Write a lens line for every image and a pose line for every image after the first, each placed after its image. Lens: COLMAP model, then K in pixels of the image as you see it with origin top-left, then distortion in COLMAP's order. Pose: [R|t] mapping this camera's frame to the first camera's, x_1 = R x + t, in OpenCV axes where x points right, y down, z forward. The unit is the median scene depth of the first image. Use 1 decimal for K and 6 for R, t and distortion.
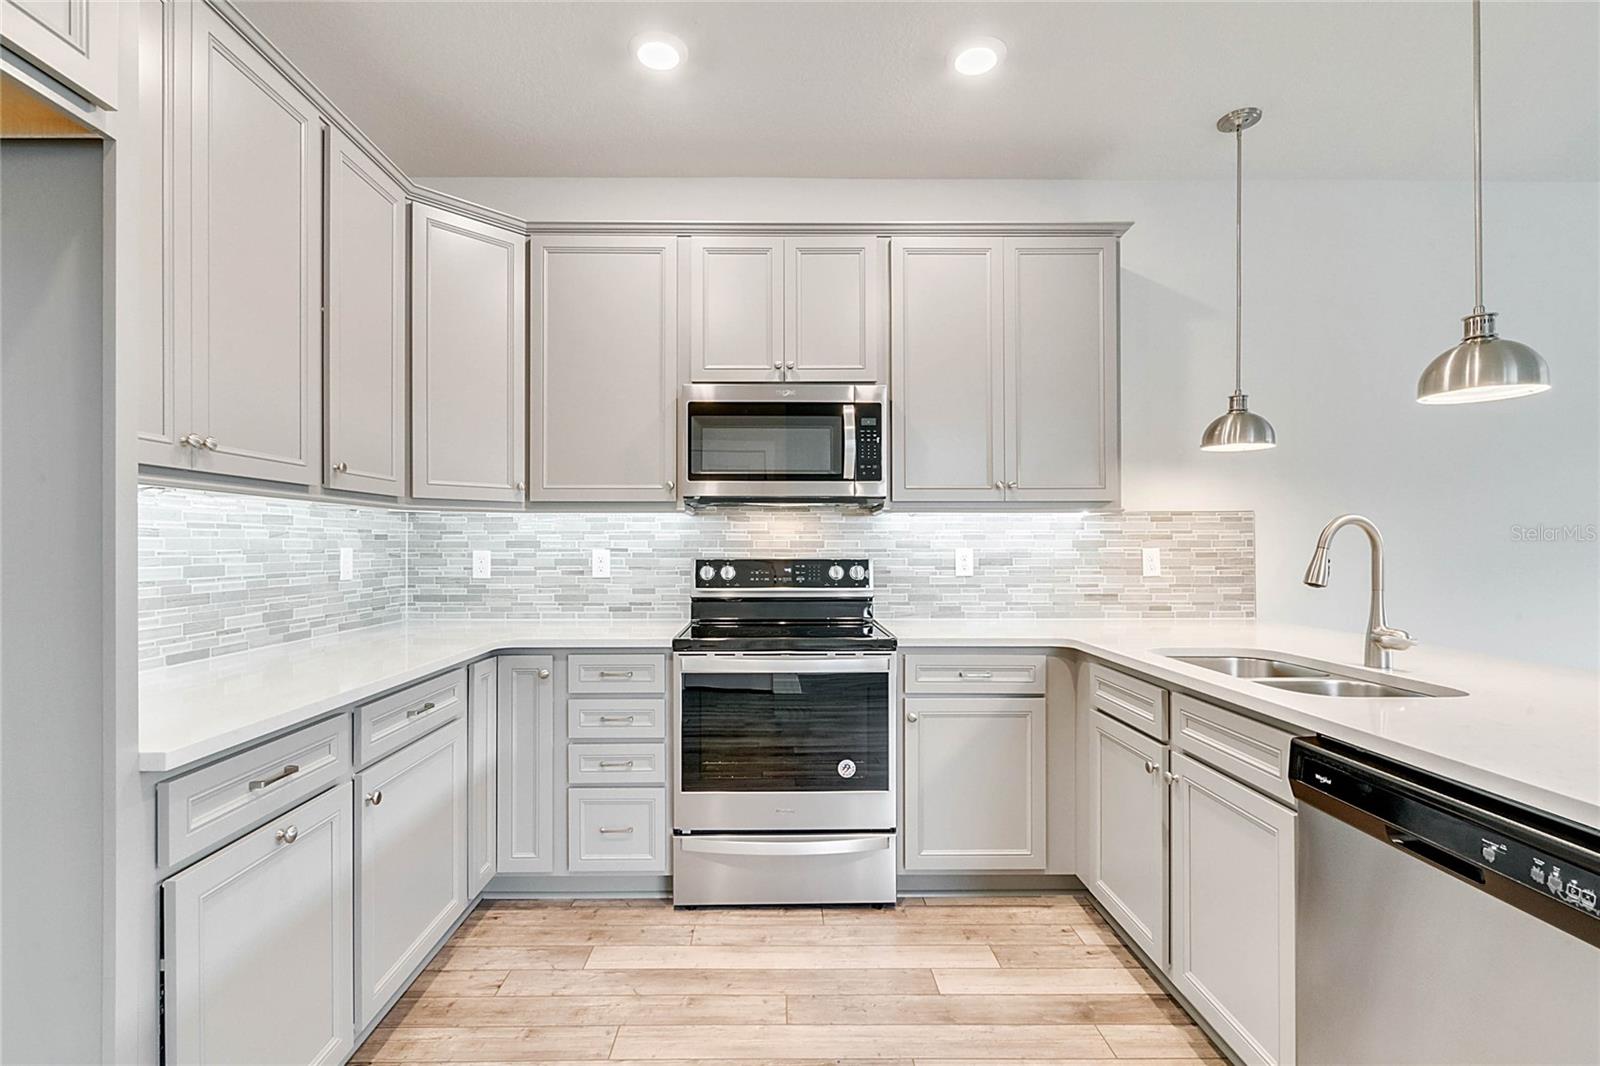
lens RADIAL K [[750.7, 0, 806.0], [0, 750.7, 541.3], [0, 0, 1]] dist [-0.003511, 0.000374]
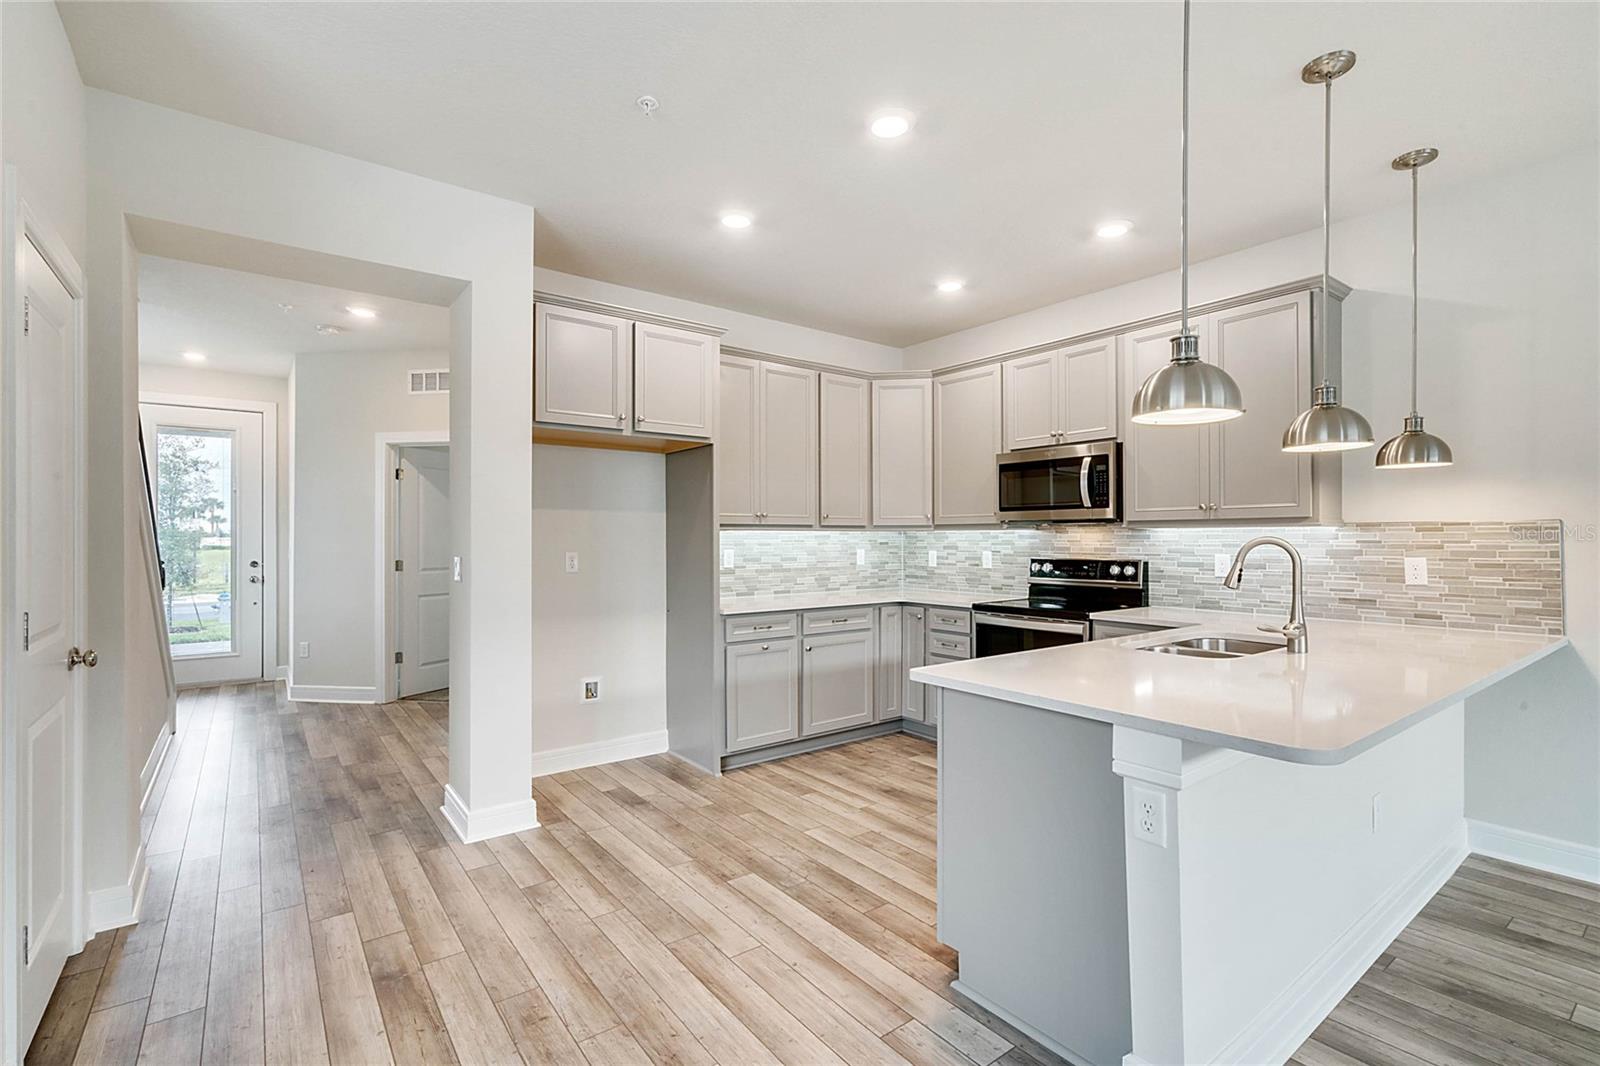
lens RADIAL K [[750.7, 0, 806.0], [0, 750.7, 541.3], [0, 0, 1]] dist [-0.003511, 0.000374]
pose [[0.600603, 0.004209, -0.799536, 0.816539], [0.004748, 0.999950, 0.008830, -0.027697], [0.799533, -0.009100, 0.600553, -0.306880]]
